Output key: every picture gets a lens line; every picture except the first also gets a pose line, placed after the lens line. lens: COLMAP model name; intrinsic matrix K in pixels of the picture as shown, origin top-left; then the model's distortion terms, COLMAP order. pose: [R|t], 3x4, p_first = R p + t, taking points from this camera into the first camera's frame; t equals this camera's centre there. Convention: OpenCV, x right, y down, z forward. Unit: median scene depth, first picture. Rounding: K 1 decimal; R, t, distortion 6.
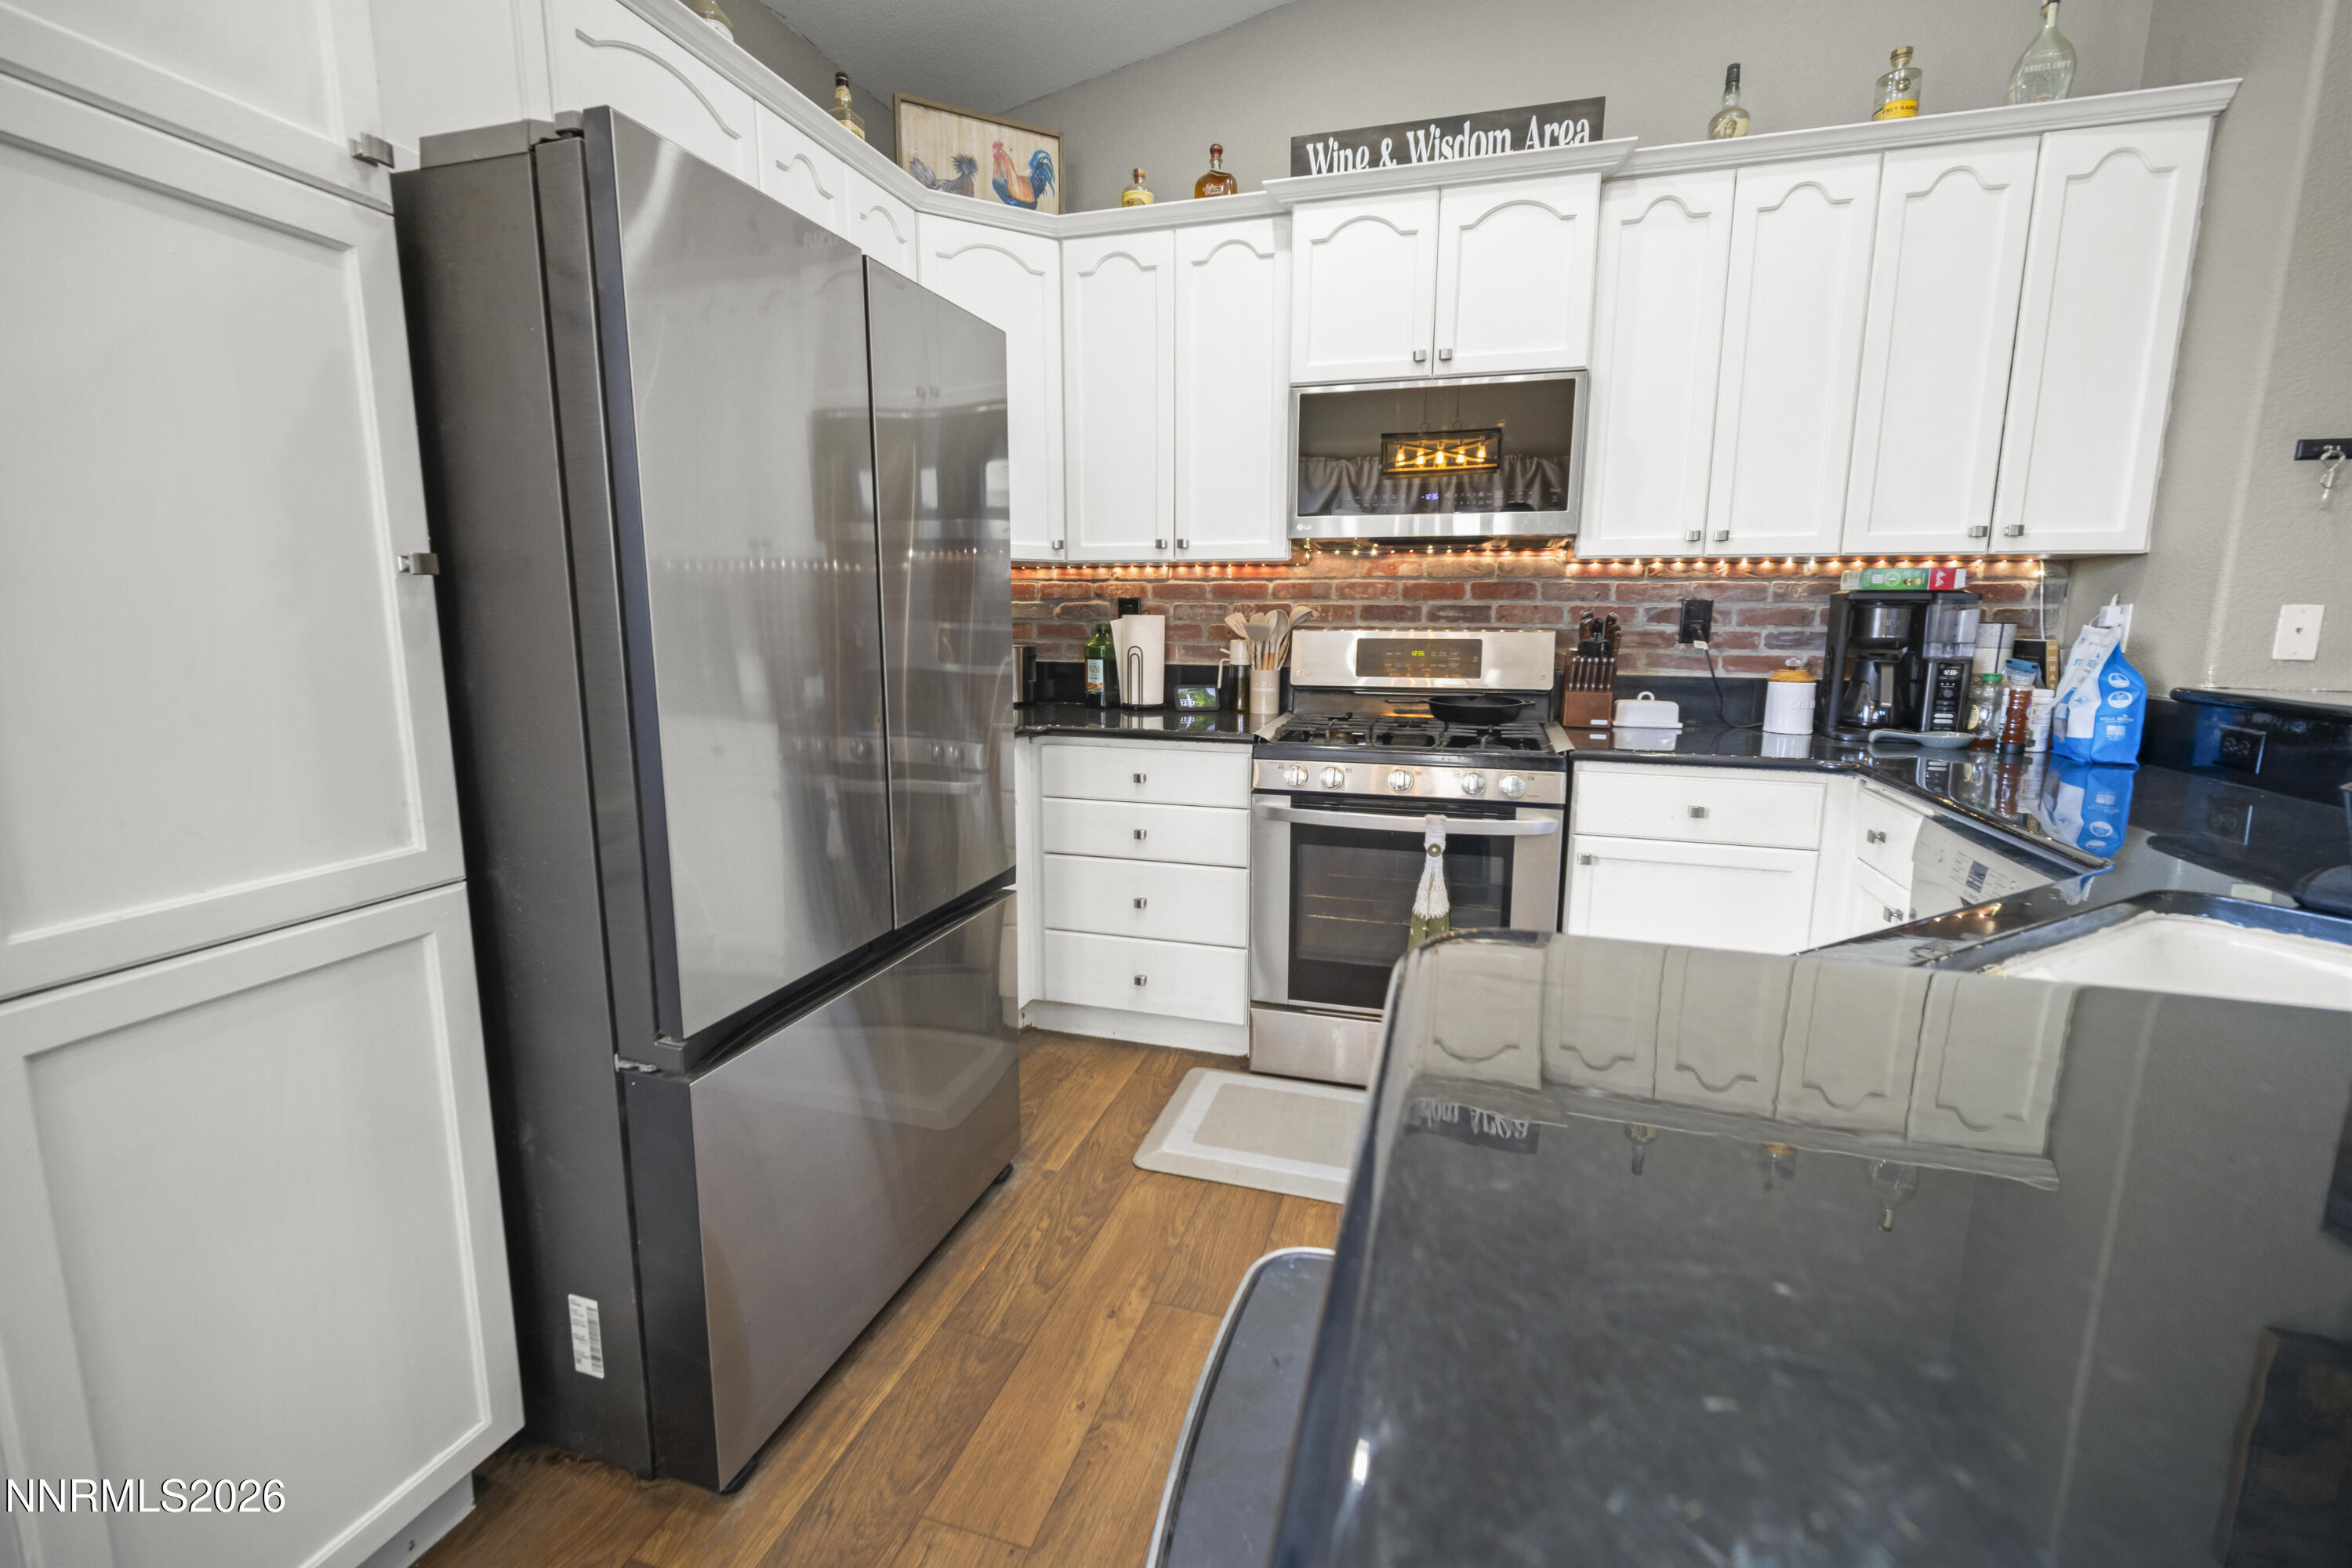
lens RADIAL K [[979.7, 0, 1189.1], [0, 979.7, 768.0], [0, 0, 1]] dist [-0.000659, -0.000349]
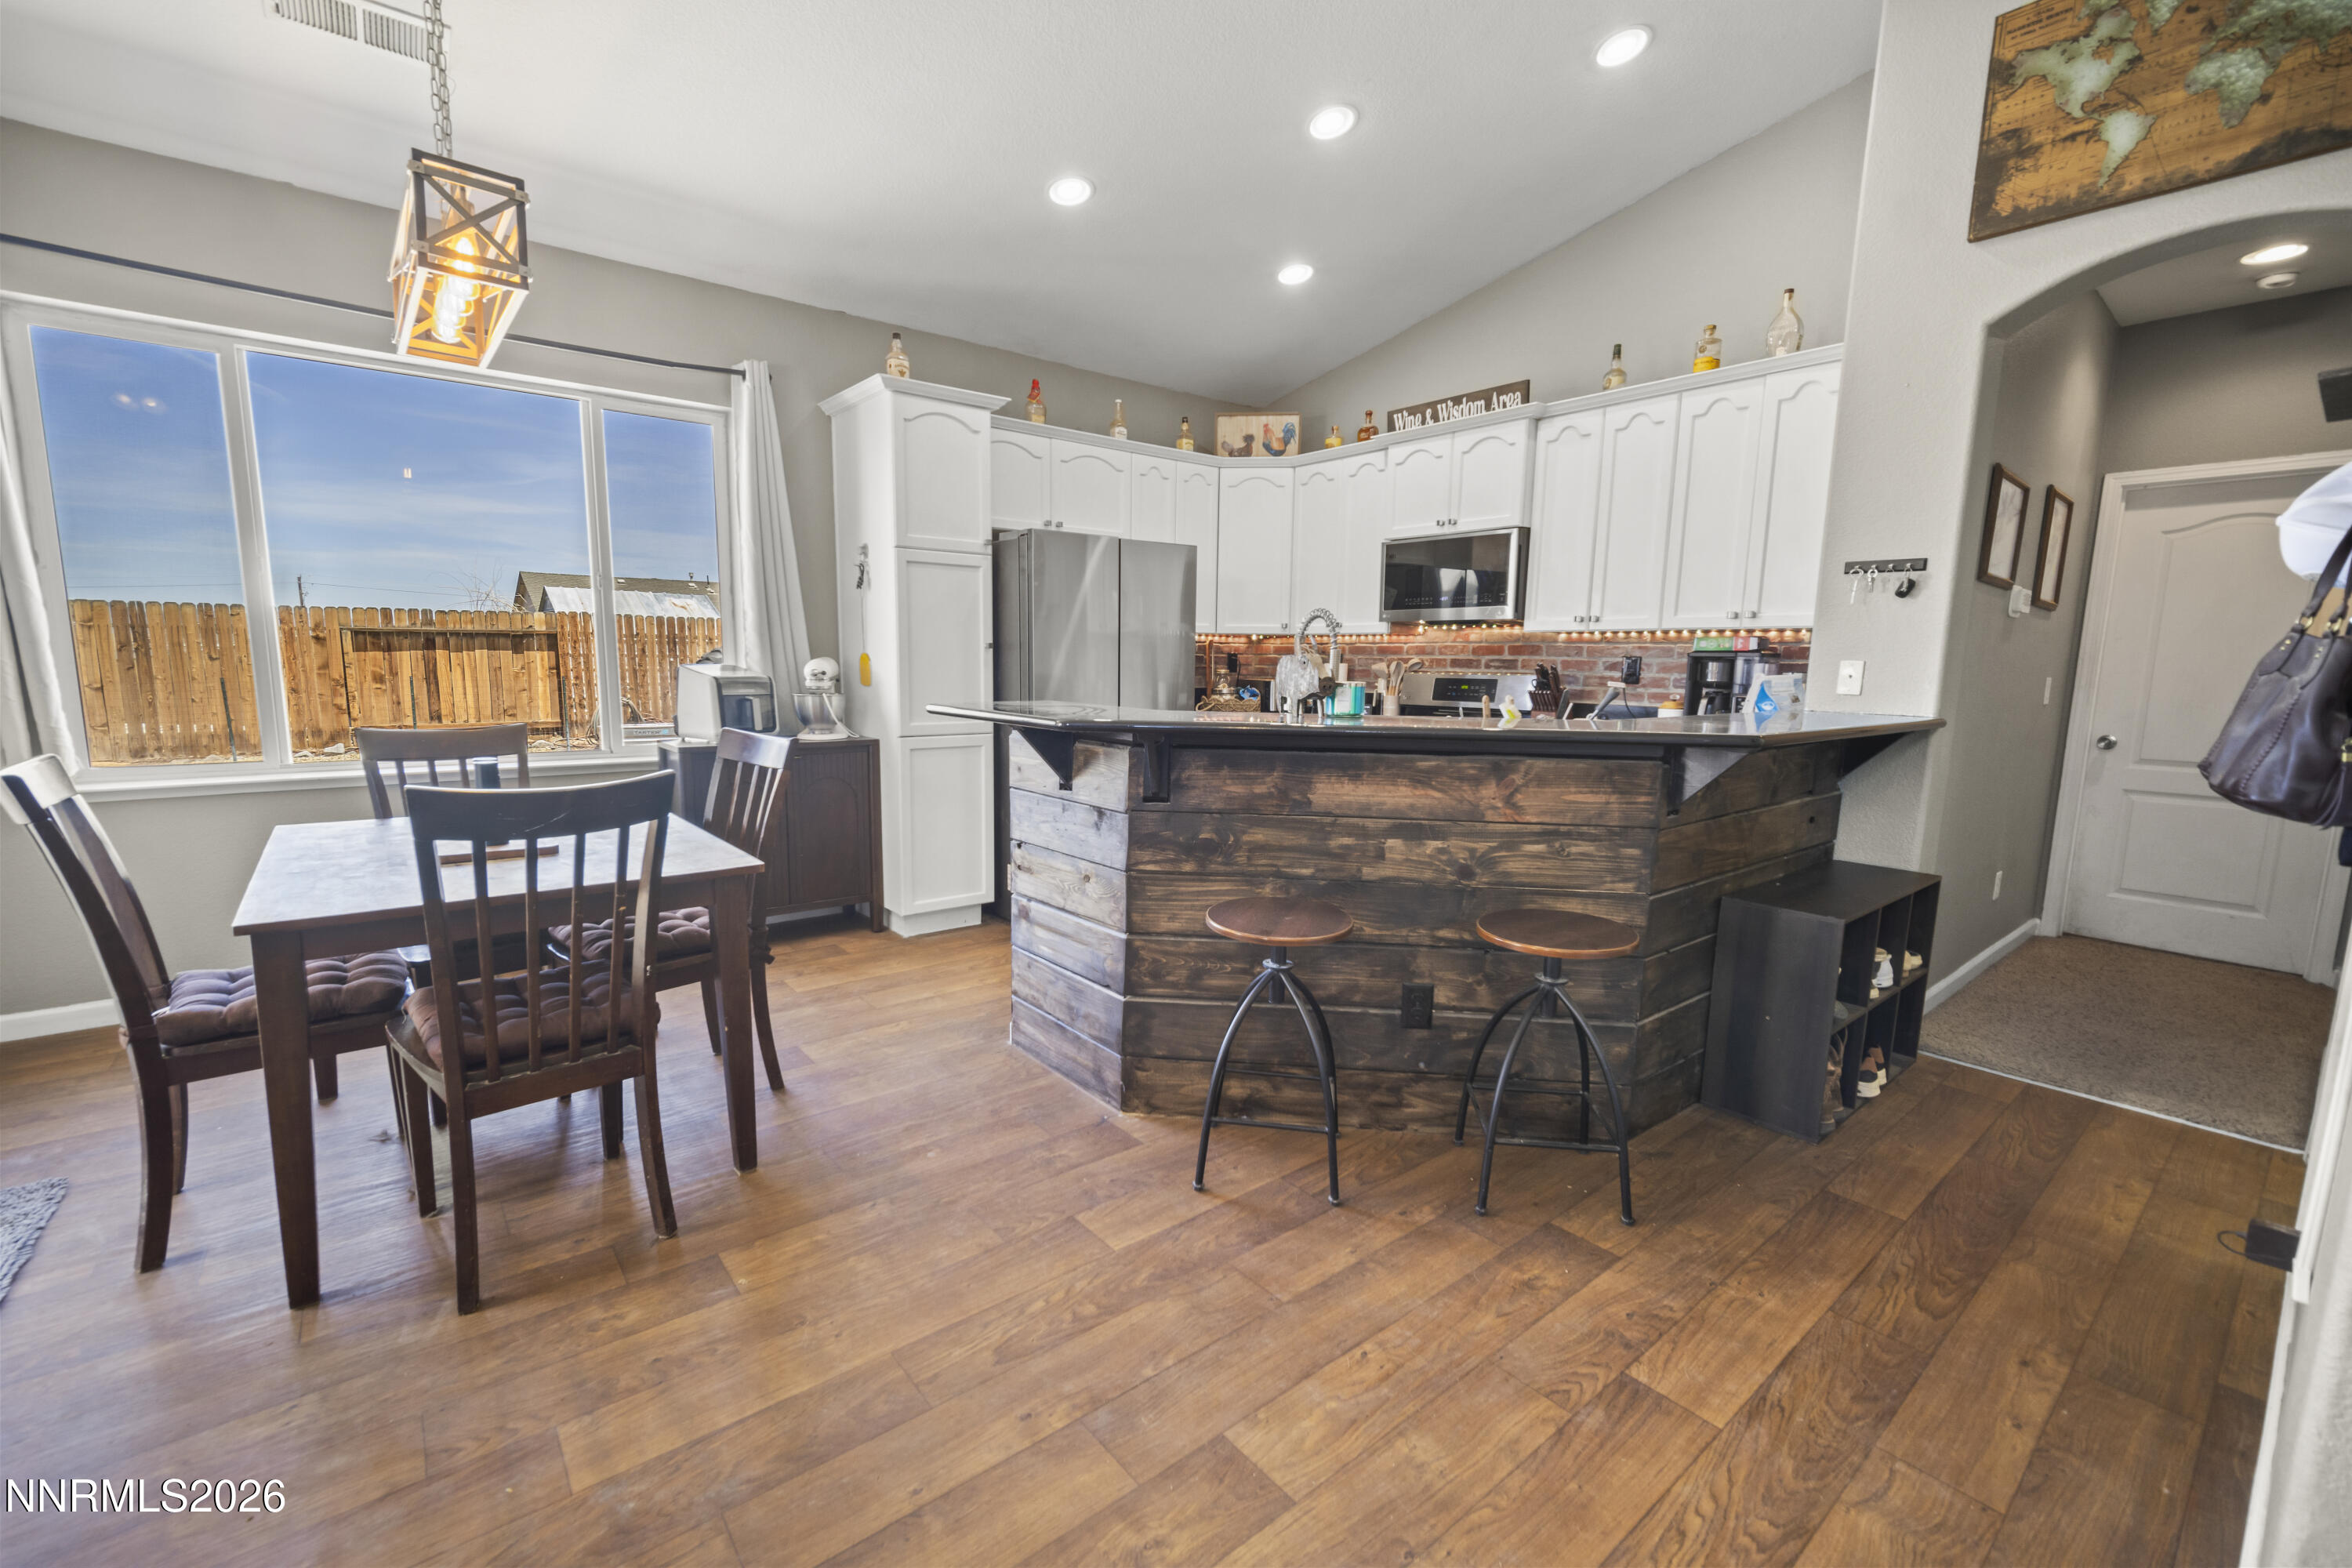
lens RADIAL K [[972.6, 0, 1145.0], [0, 972.6, 806.1], [0, 0, 1]] dist [-0.000351, -0.000354]
pose [[0.813365, 0.092613, -0.574334, 0.855100], [-0.100522, 0.994771, 0.018051, 0.124986], [0.573003, 0.043051, 0.818422, -0.758321]]
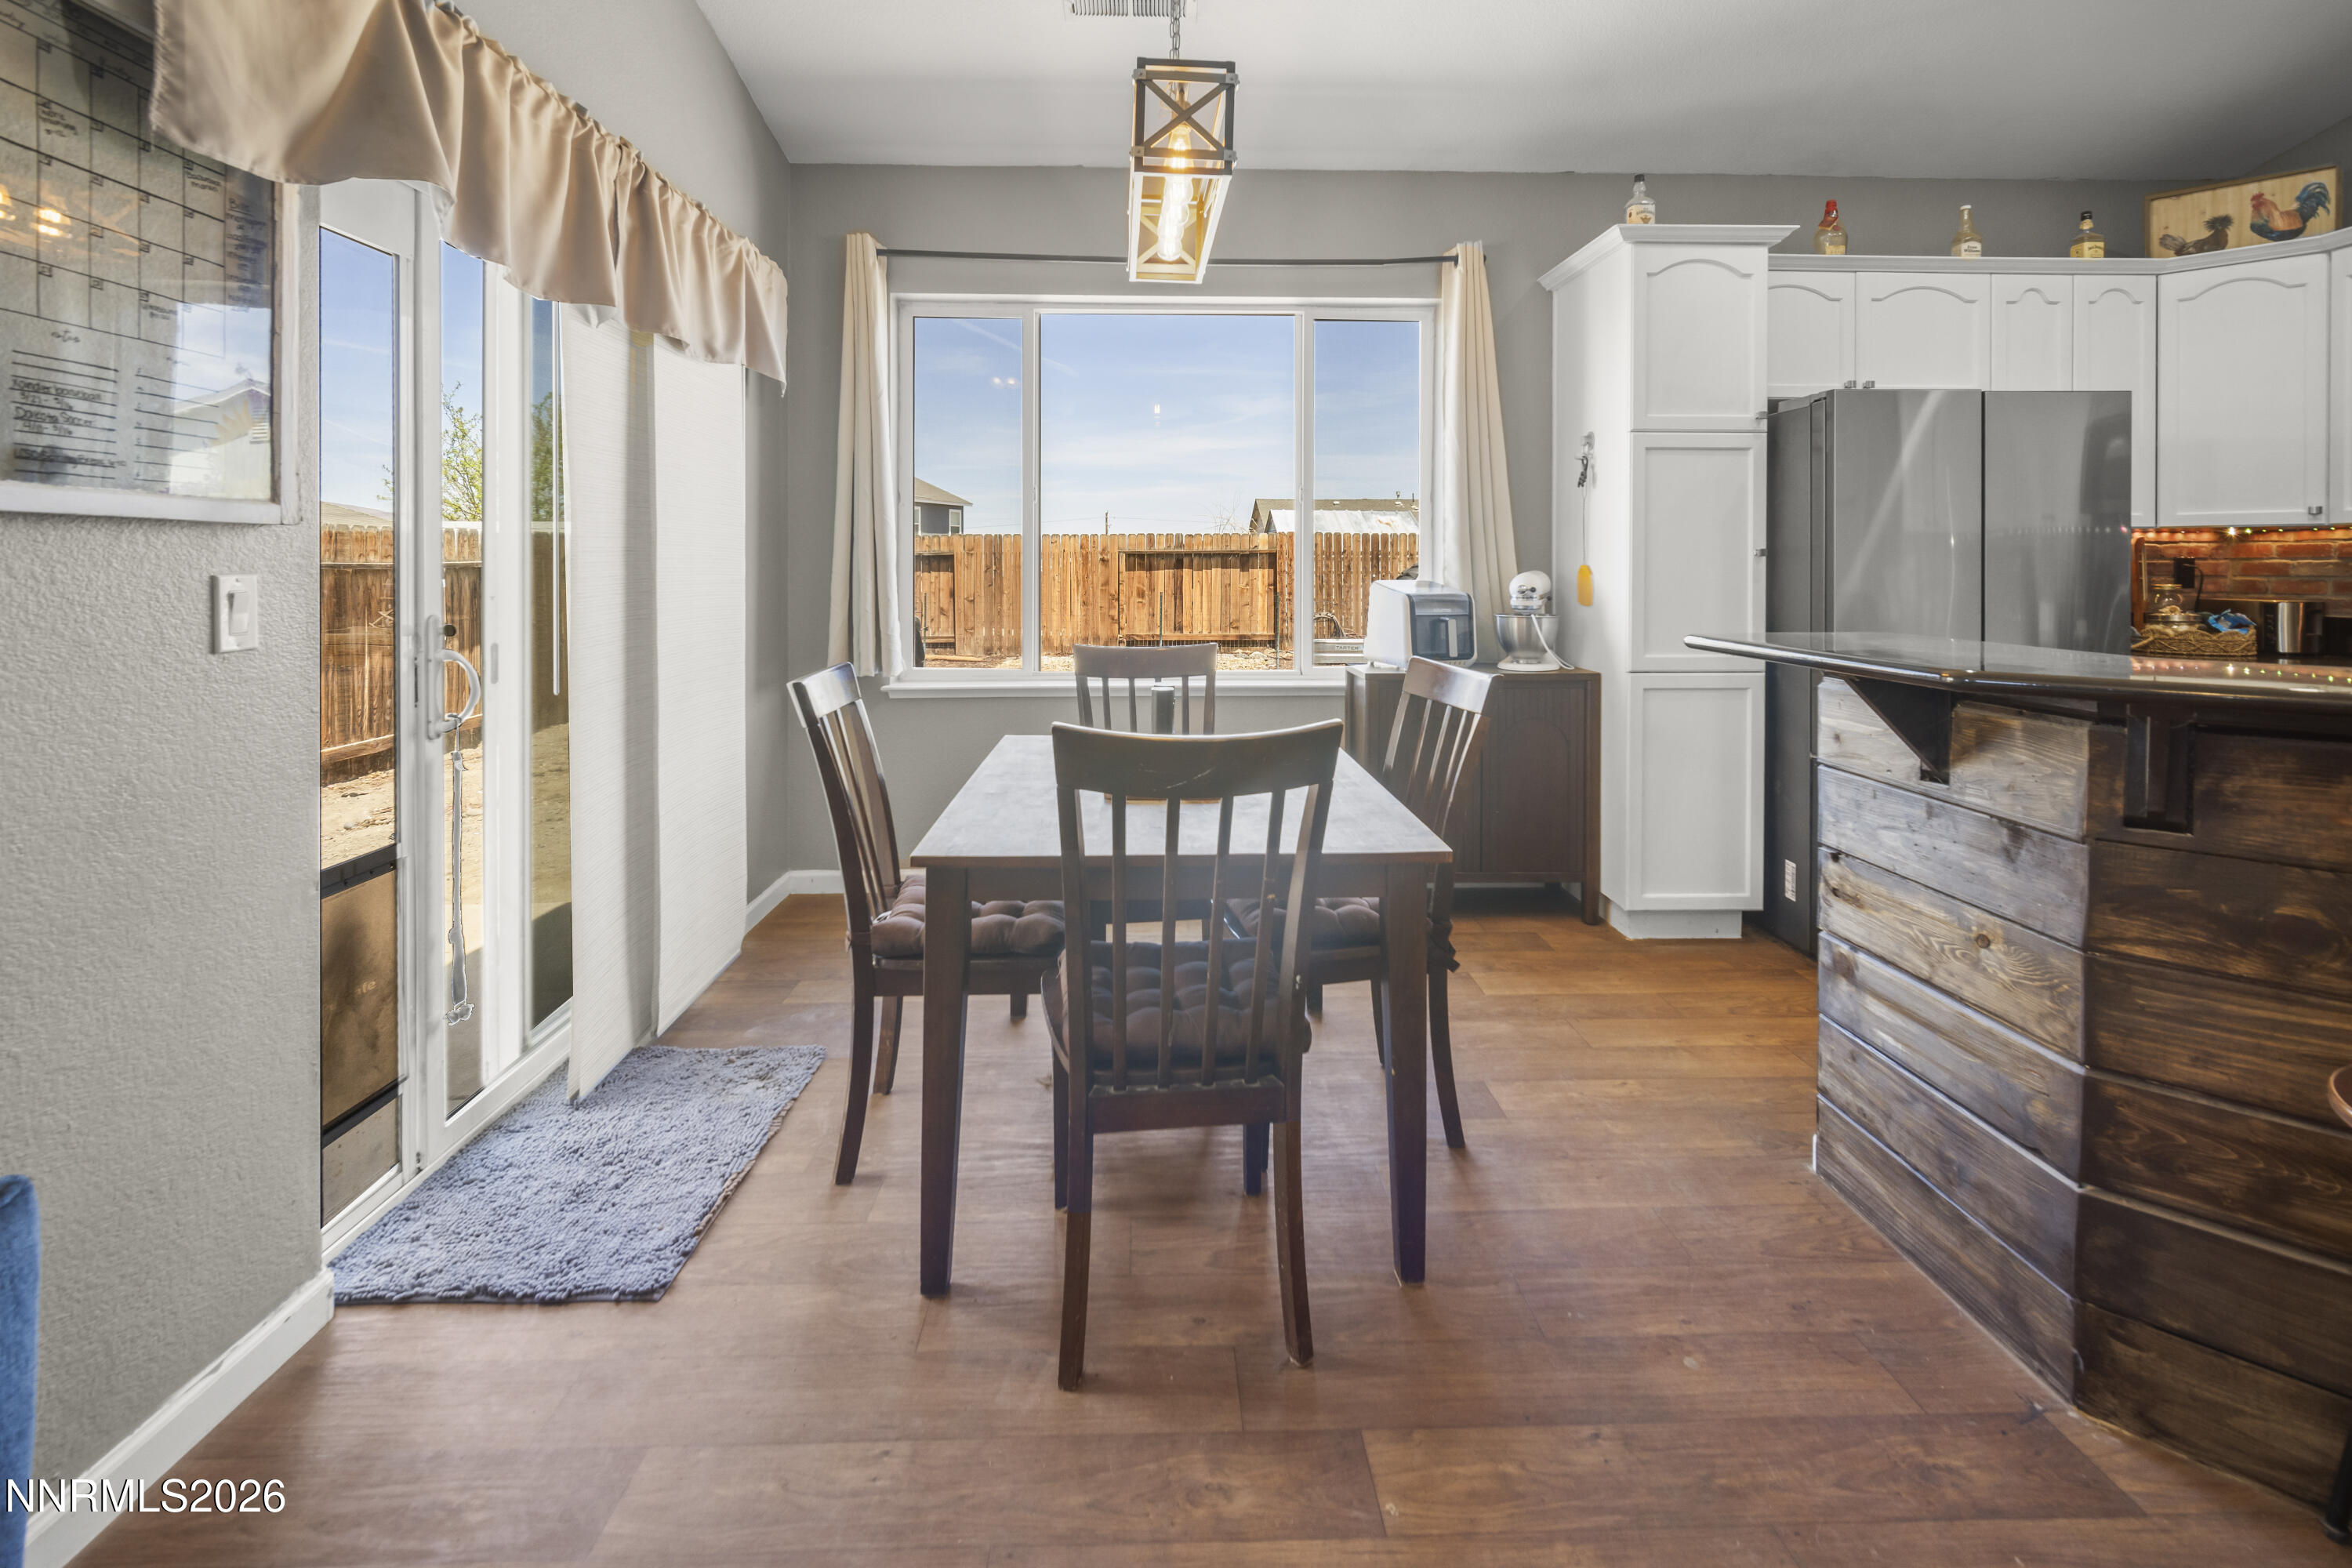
lens RADIAL K [[1032.5, 0, 1180.0], [0, 1032.5, 567.9], [0, 0, 1]] dist [0.000689, -0.000532]
pose [[0.307765, -0.005402, -0.951447, 0.661749], [-0.149622, 0.987267, -0.054004, 0.105991], [0.939624, 0.158978, 0.303039, -0.633854]]
